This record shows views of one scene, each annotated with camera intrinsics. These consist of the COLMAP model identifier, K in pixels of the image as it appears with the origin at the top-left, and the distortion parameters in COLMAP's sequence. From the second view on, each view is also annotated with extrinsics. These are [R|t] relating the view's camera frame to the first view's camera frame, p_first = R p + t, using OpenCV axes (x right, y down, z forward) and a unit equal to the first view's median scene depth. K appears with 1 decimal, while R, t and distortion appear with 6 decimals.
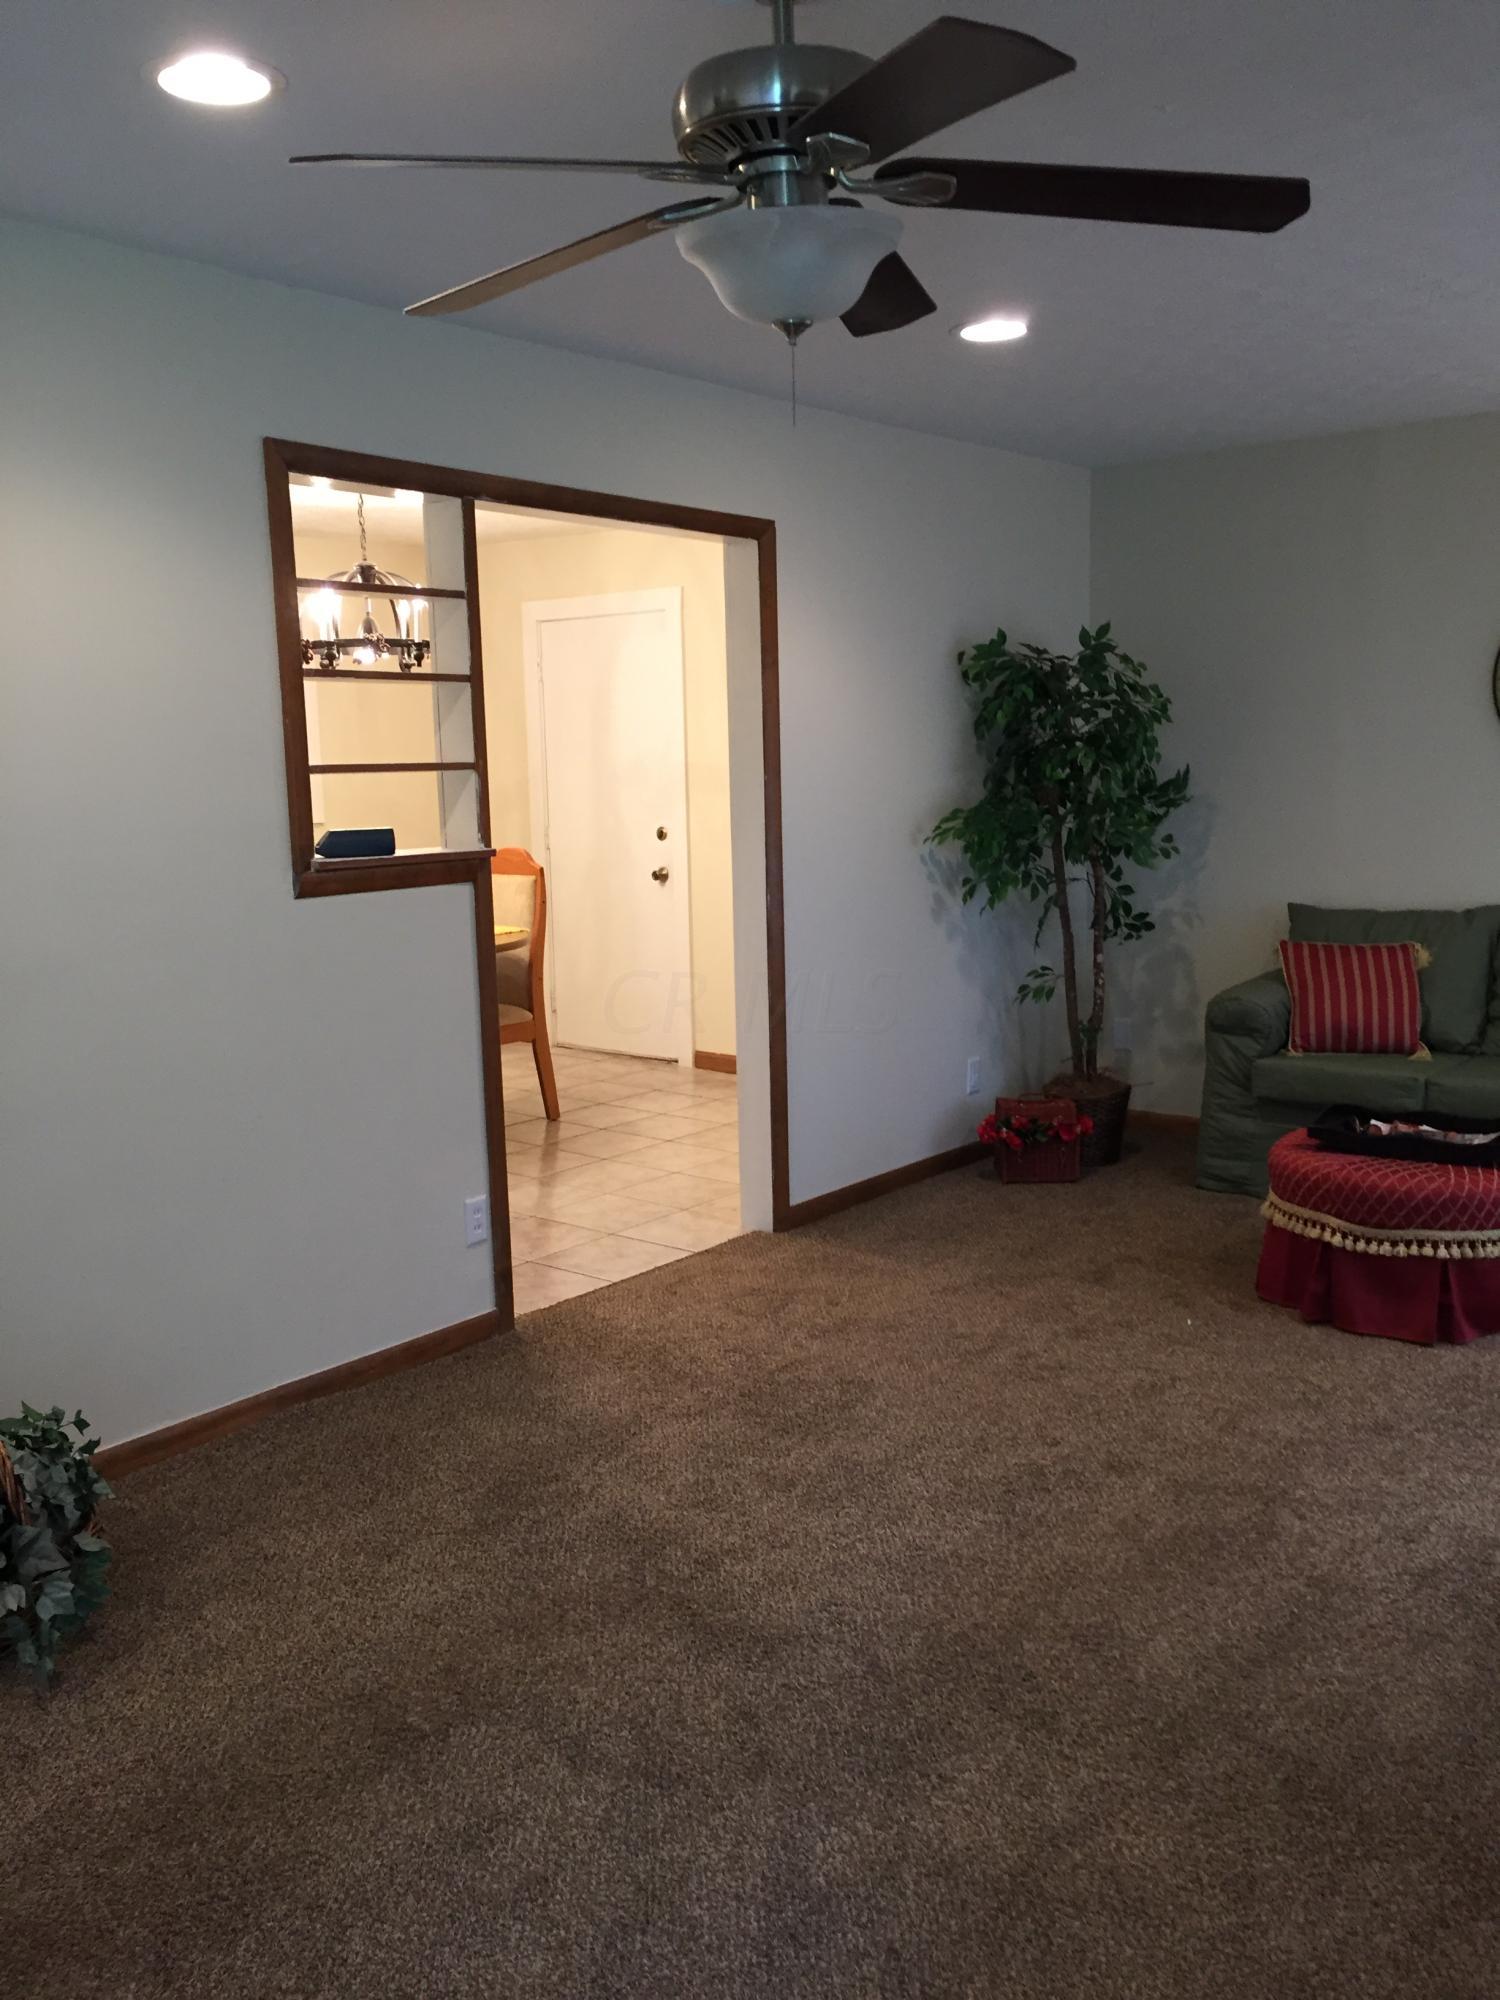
lens RADIAL K [[1707.1, 0, 750.0], [0, 1707.1, 1000.0], [0, 0, 1]] dist [0.072942, -0.088306]
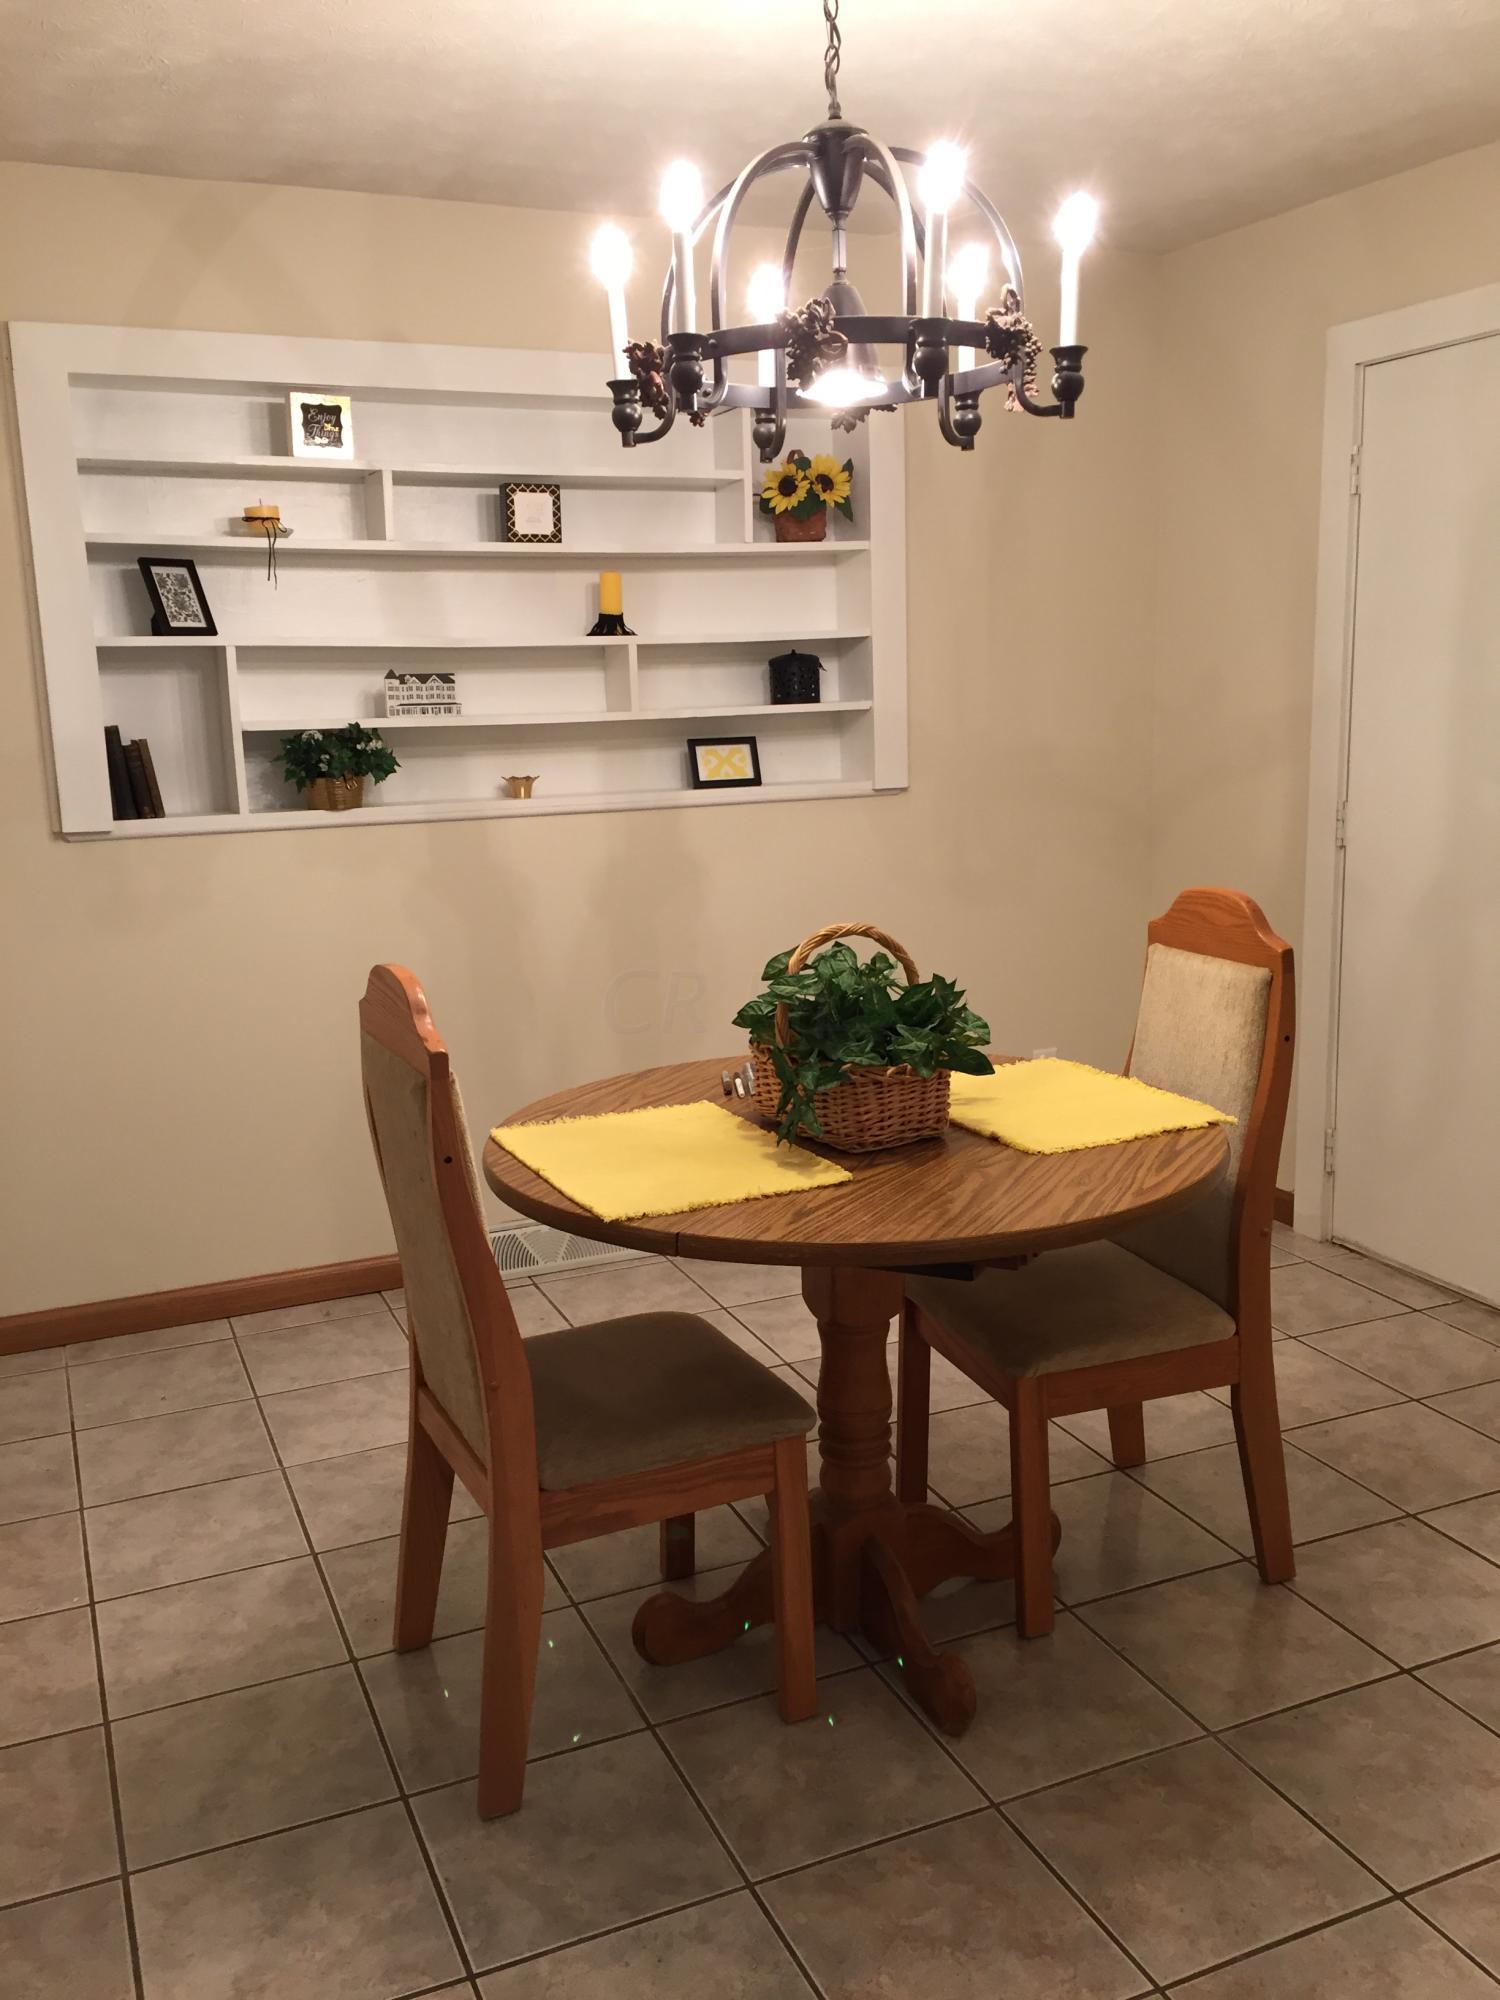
lens RADIAL K [[1707.1, 0, 750.0], [0, 1707.1, 1000.0], [0, 0, 1]] dist [0.072942, -0.088306]
pose [[0.889602, 0.079996, -0.449677, -0.074424], [-0.055705, 0.996195, 0.067019, -0.114579], [0.453327, -0.034571, 0.890673, 0.813181]]
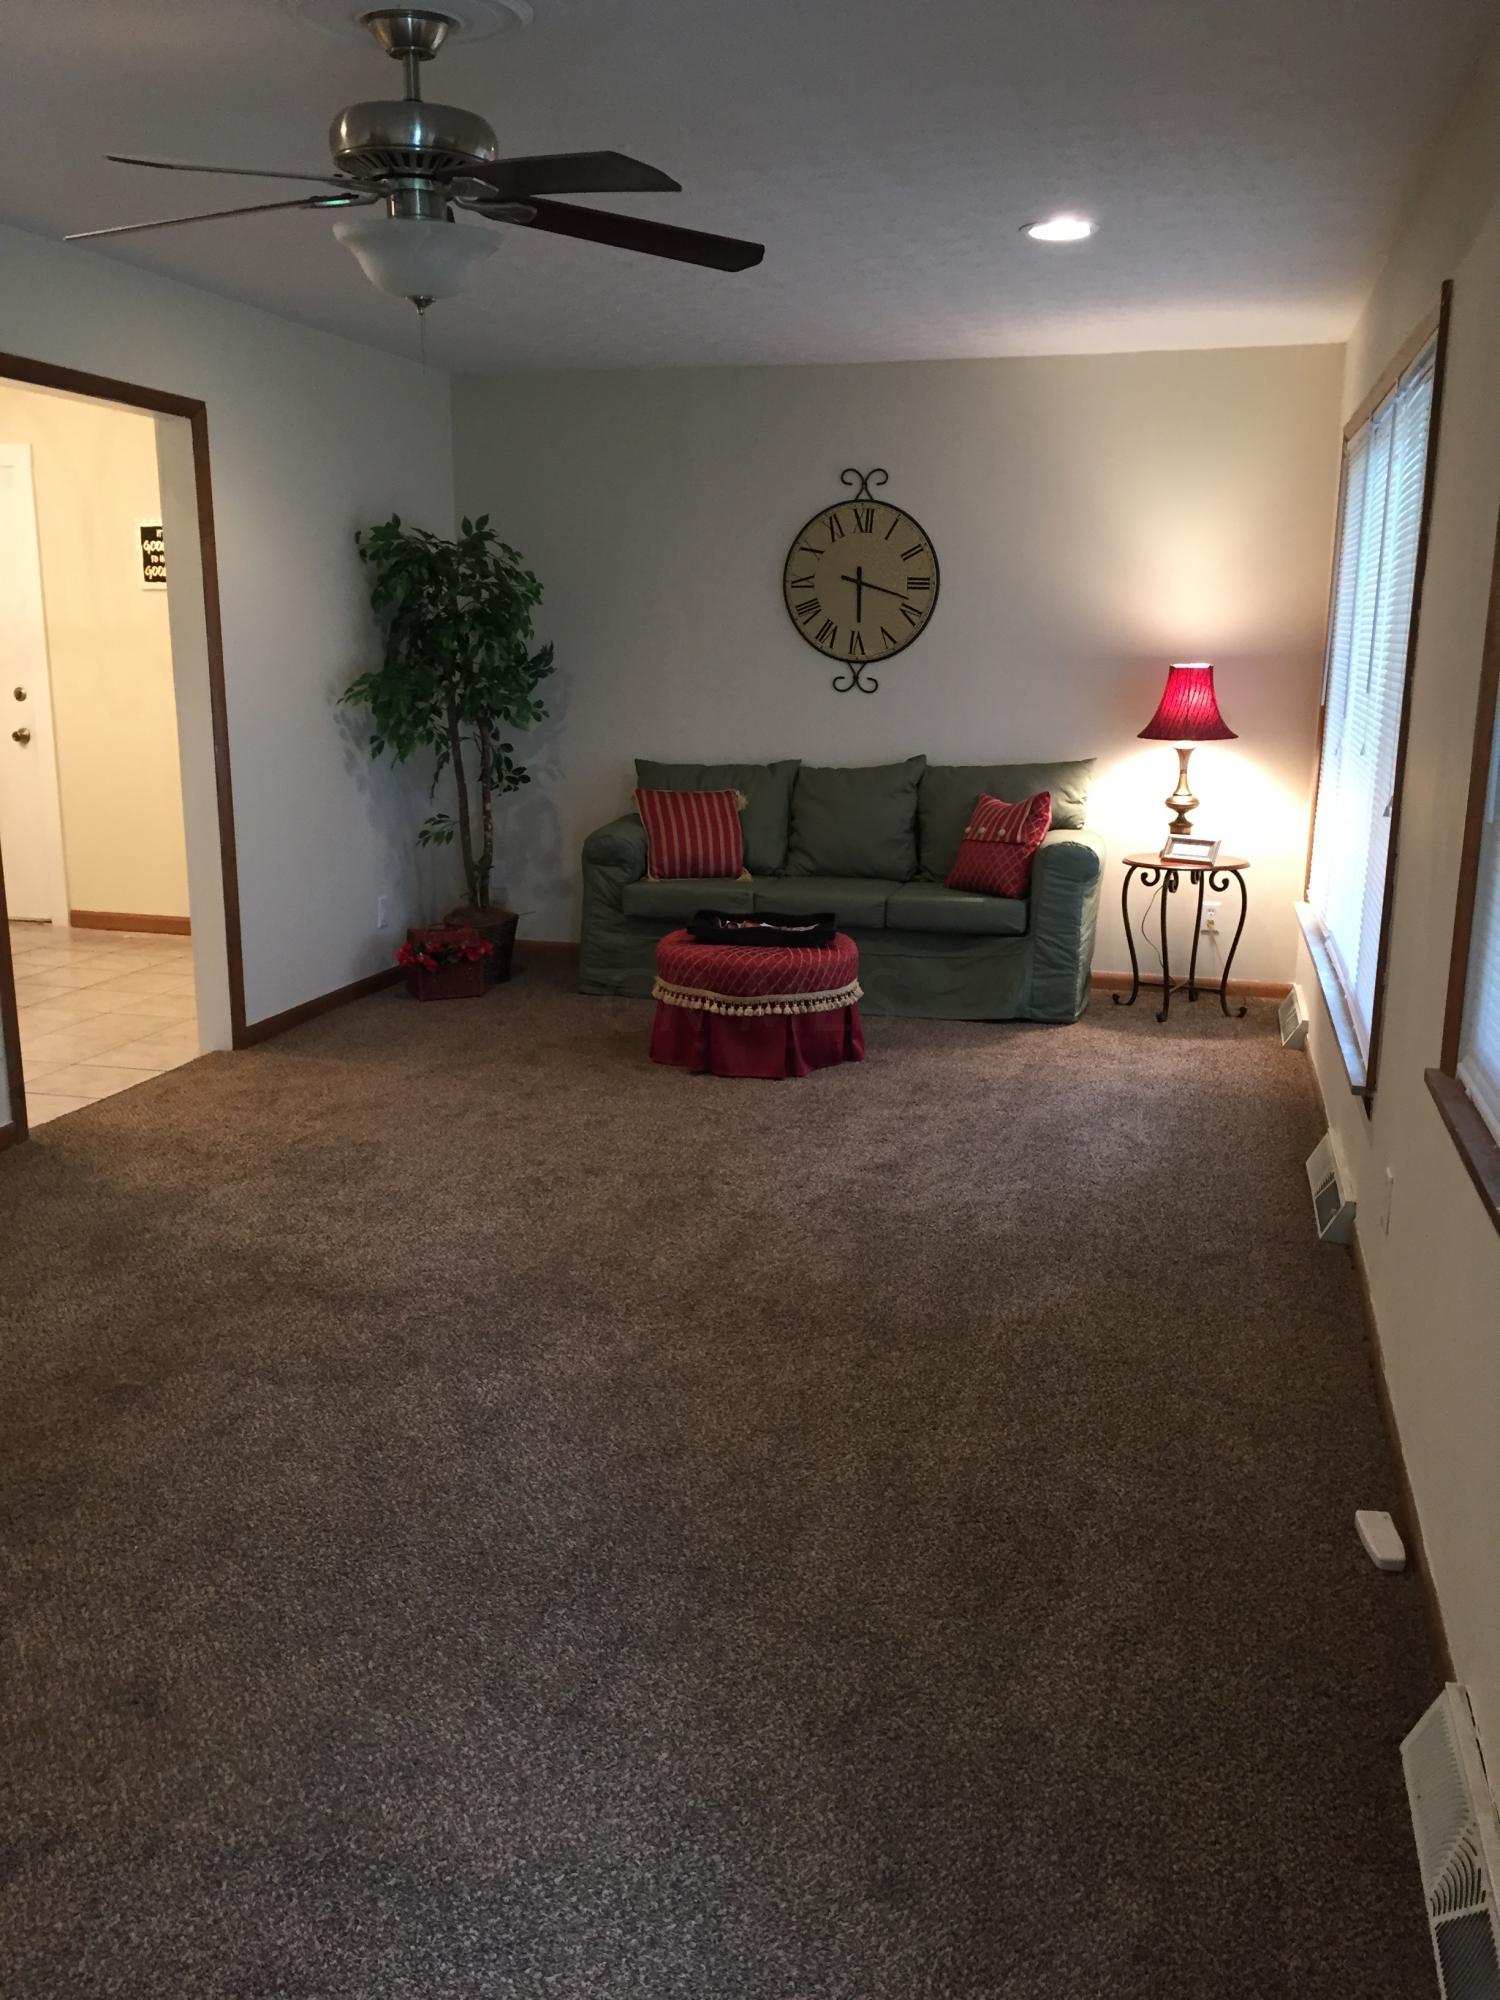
lens RADIAL K [[1707.1, 0, 750.0], [0, 1707.1, 1000.0], [0, 0, 1]] dist [0.072942, -0.088306]
pose [[0.908072, -0.059638, 0.414547, -0.146384], [0.031197, 0.996692, 0.075050, 0.029285], [-0.417652, -0.055218, 0.906928, -0.165942]]
